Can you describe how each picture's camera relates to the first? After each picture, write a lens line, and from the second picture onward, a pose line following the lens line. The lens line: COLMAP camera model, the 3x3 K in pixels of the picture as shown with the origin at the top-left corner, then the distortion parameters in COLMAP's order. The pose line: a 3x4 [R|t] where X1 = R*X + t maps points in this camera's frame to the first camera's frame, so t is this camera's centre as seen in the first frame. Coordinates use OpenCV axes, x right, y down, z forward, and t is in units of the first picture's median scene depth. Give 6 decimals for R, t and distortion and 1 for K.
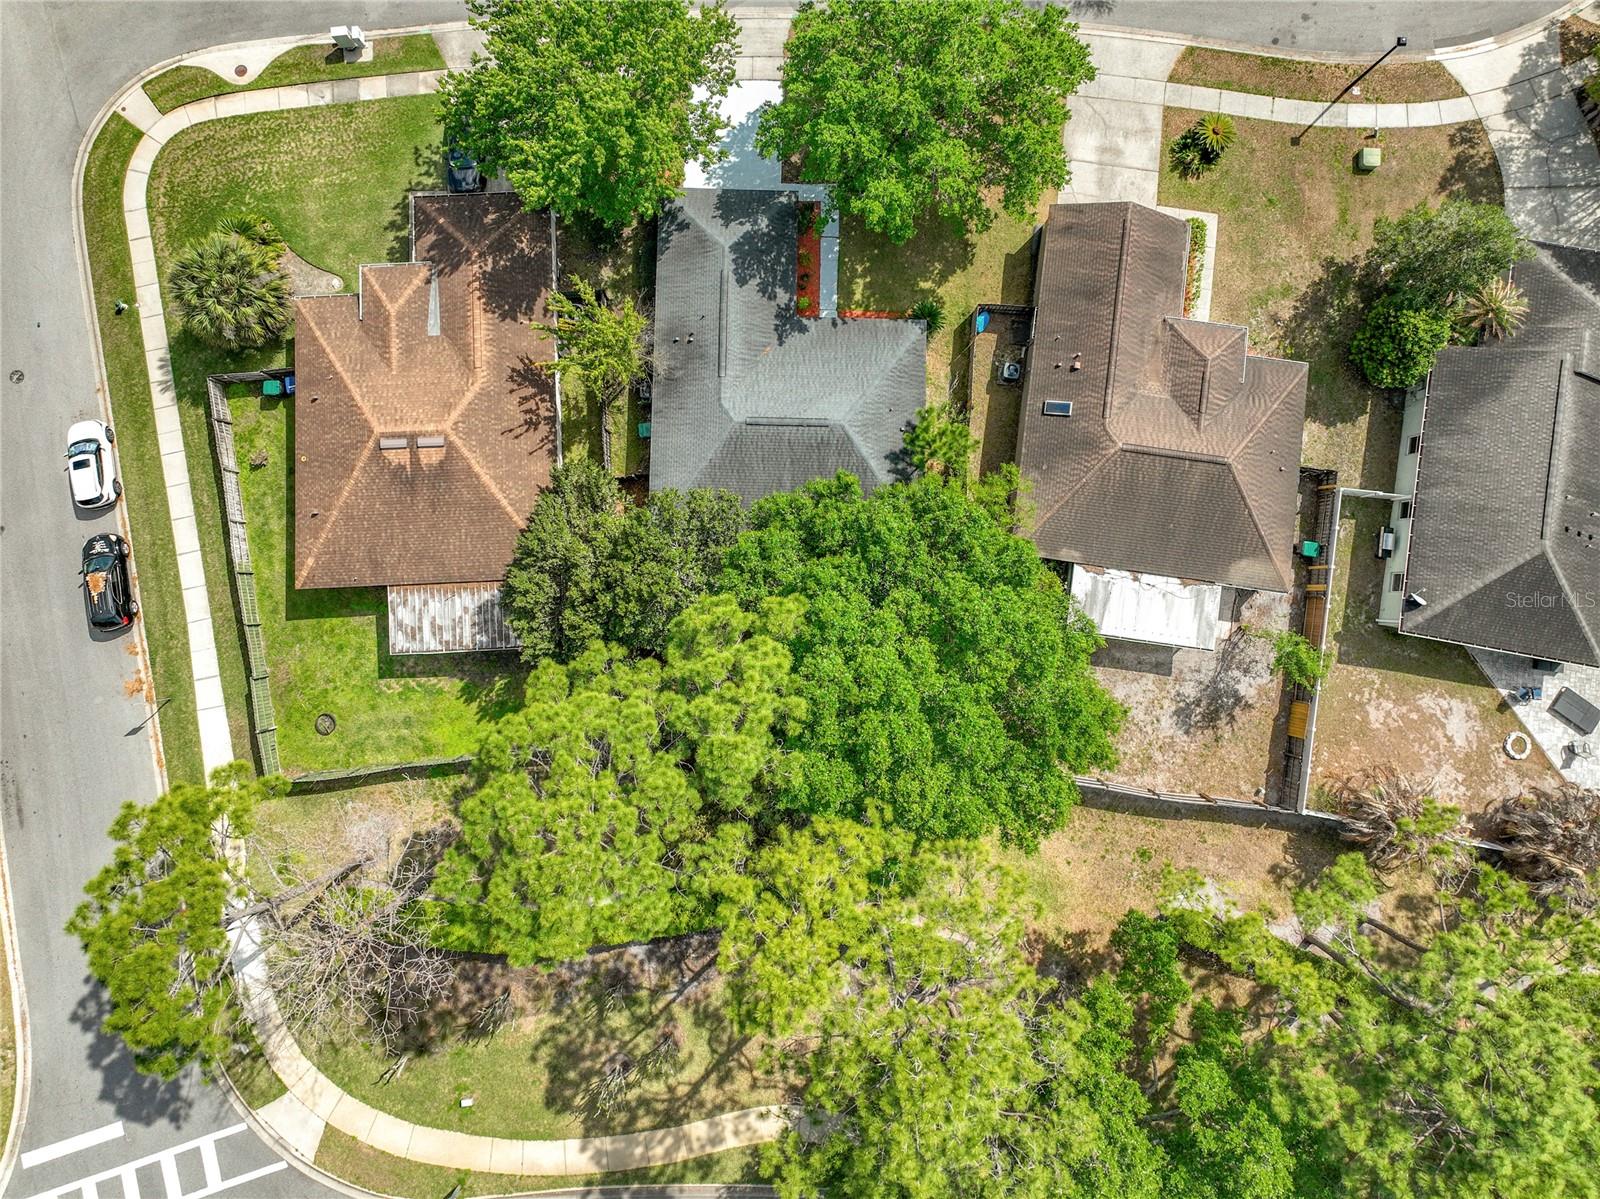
lens RADIAL K [[1472.4, 0, 800.0], [0, 1472.4, 599.5], [0, 0, 1]] dist [0.014688, 0.015426]
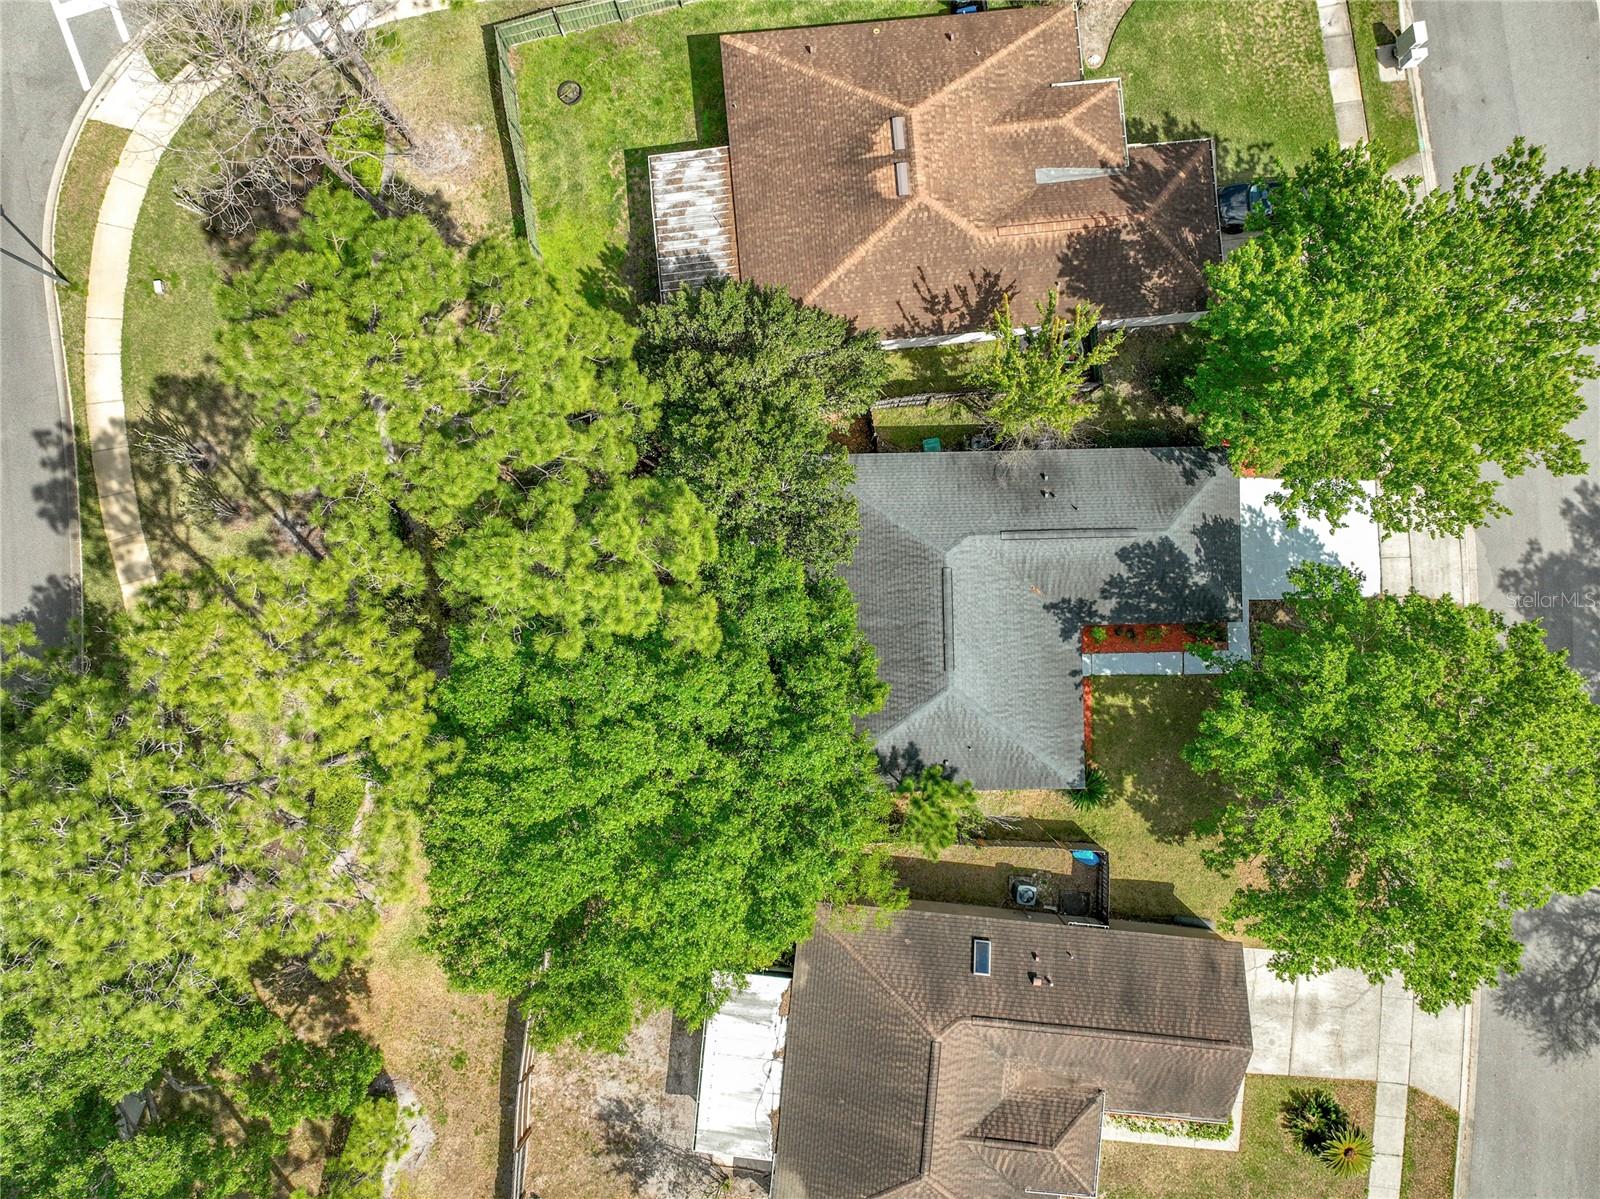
lens RADIAL K [[1086.0, 0, 800.0], [0, 1086.0, 599.5], [0, 0, 1]] dist [0.004511, 0.024748]
pose [[0.039428, 0.998460, -0.039038, 0.000570], [-0.997818, 0.041413, 0.051430, -0.070574], [0.052967, 0.036925, 0.997913, 0.403393]]
